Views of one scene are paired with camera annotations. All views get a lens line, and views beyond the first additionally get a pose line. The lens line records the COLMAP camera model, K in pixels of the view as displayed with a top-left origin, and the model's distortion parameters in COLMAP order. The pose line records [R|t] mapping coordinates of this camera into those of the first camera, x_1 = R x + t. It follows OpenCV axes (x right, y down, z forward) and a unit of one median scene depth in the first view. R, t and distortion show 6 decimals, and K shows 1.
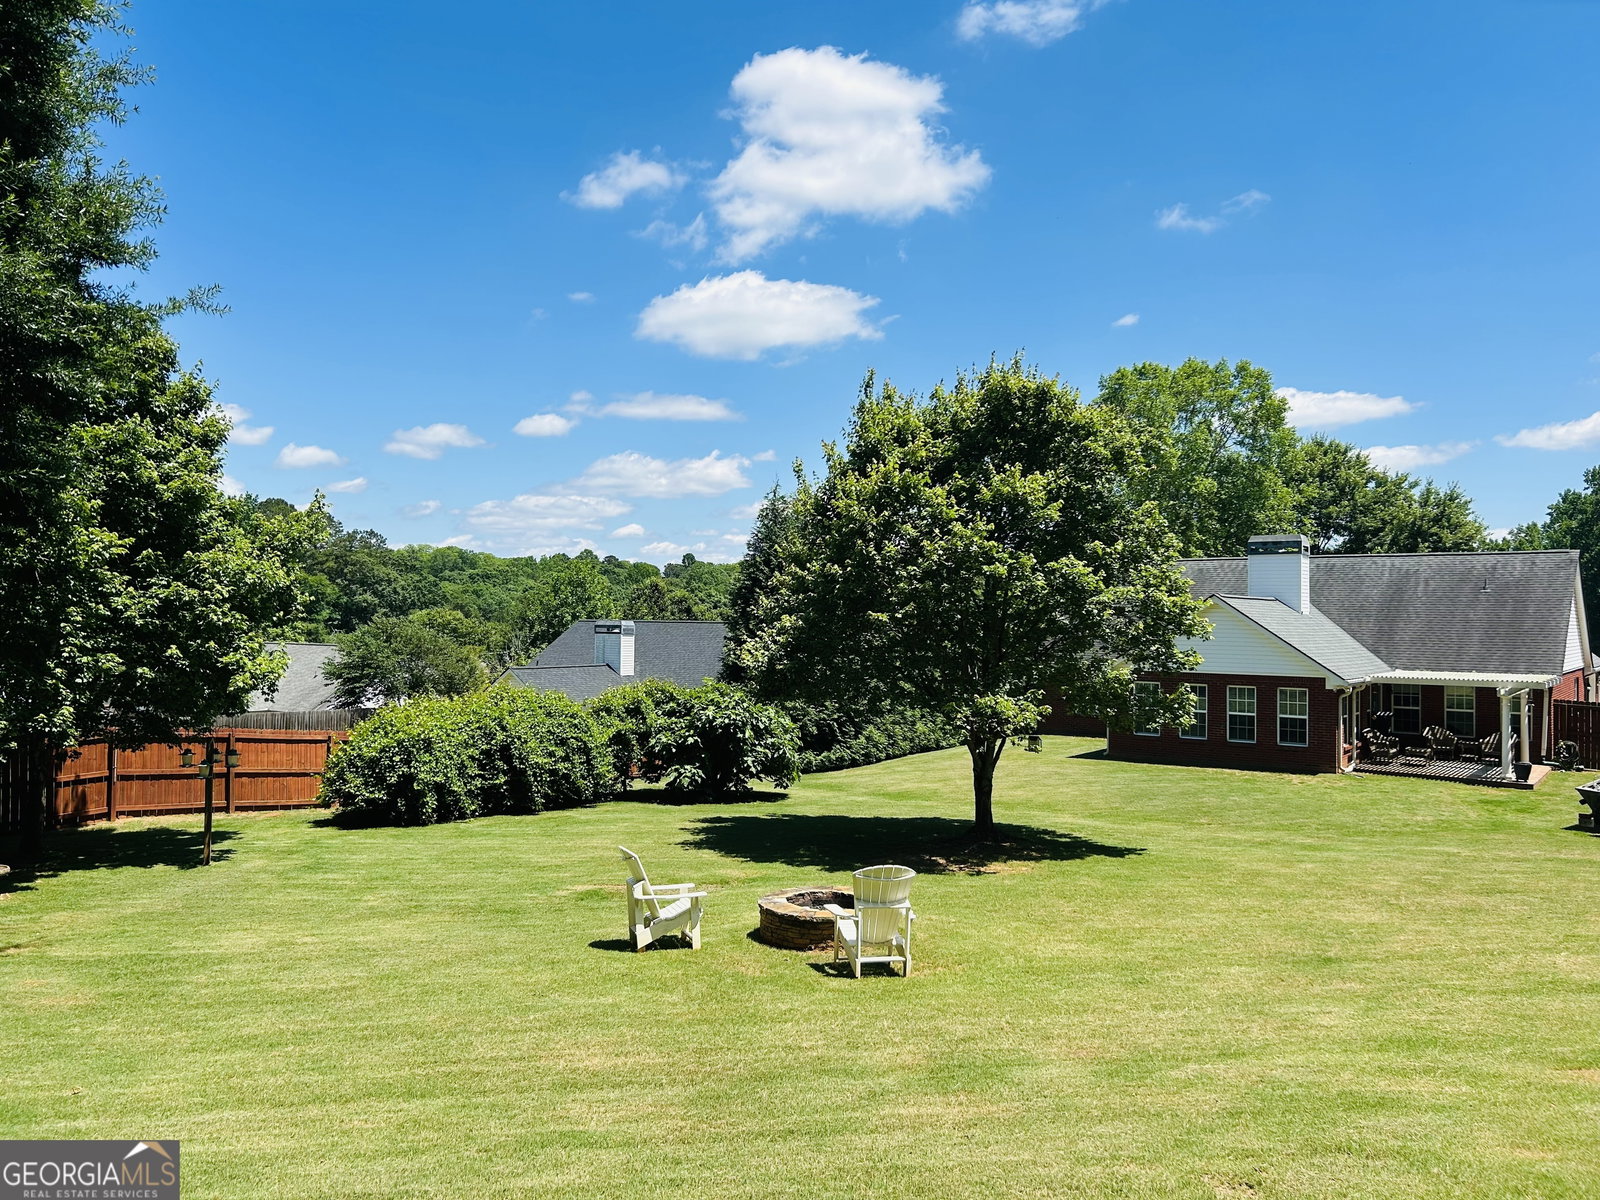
lens RADIAL K [[1153.4, 0, 802.4], [0, 1153.4, 593.7], [0, 0, 1]] dist [0.051594, -0.006873]
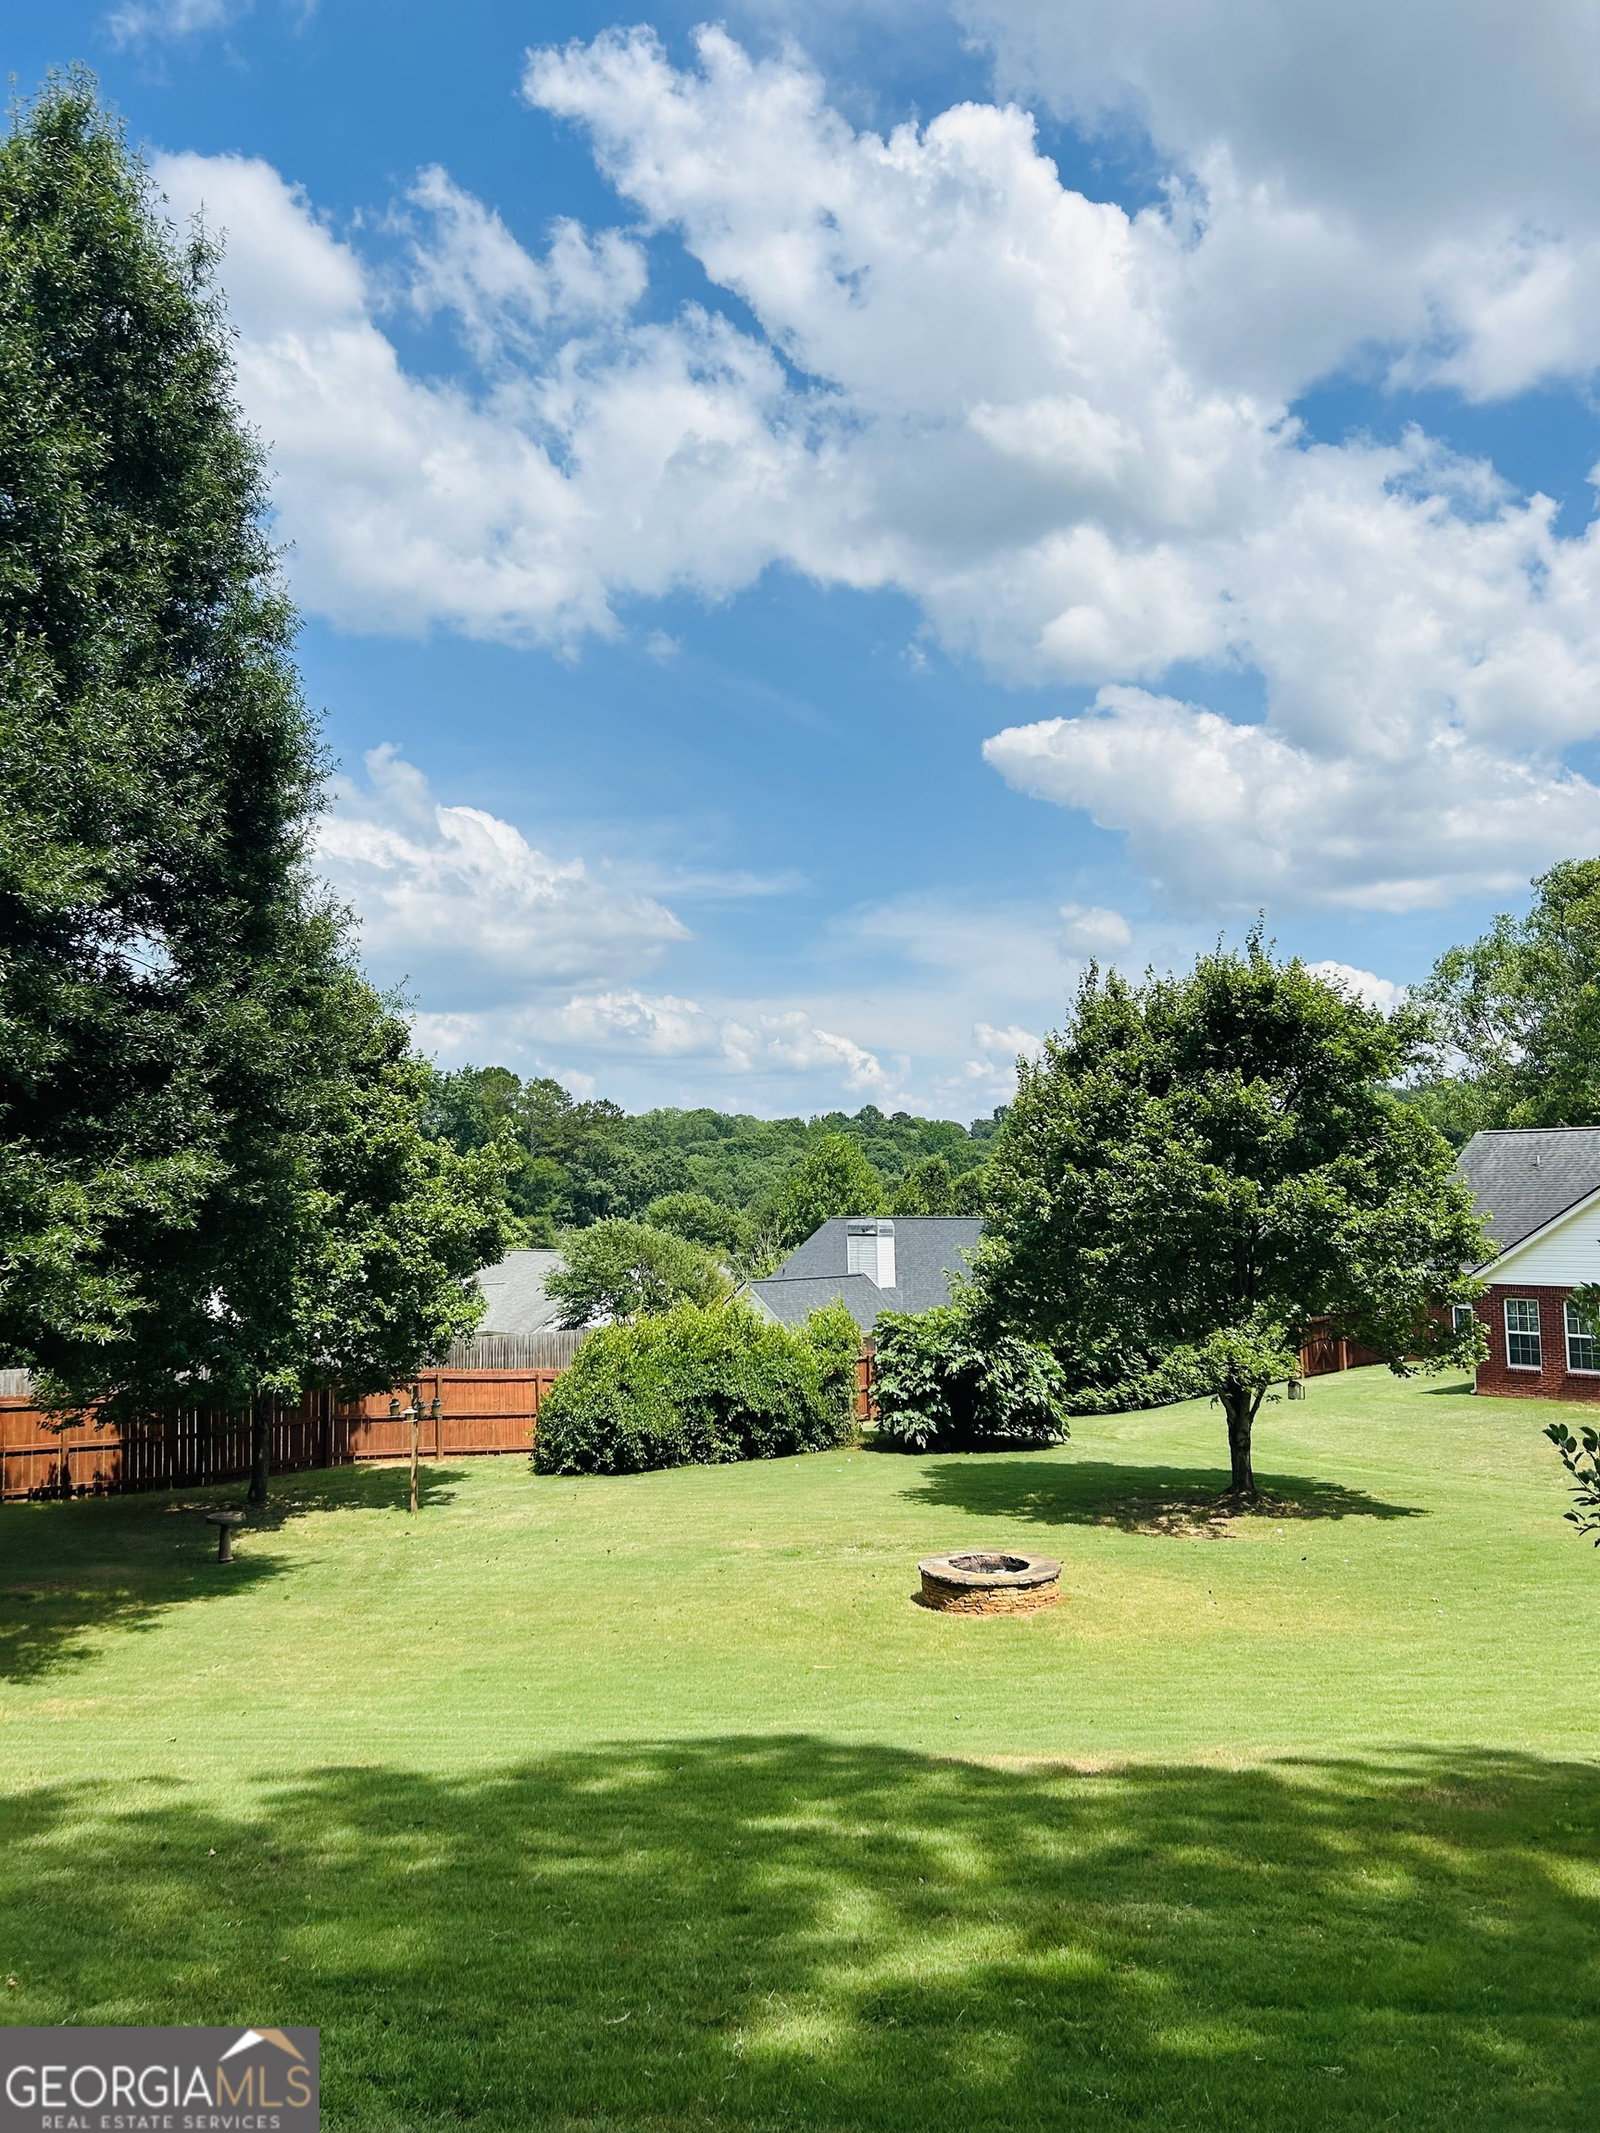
lens RADIAL K [[1609.9, 0, 795.0], [0, 1609.9, 1073.9], [0, 0, 1]] dist [0.031641, -0.007585]
pose [[0.968200, -0.047787, -0.245572, 0.094522], [0.037681, 0.998245, -0.045692, -0.039695], [0.247325, 0.034986, 0.968301, -0.160071]]
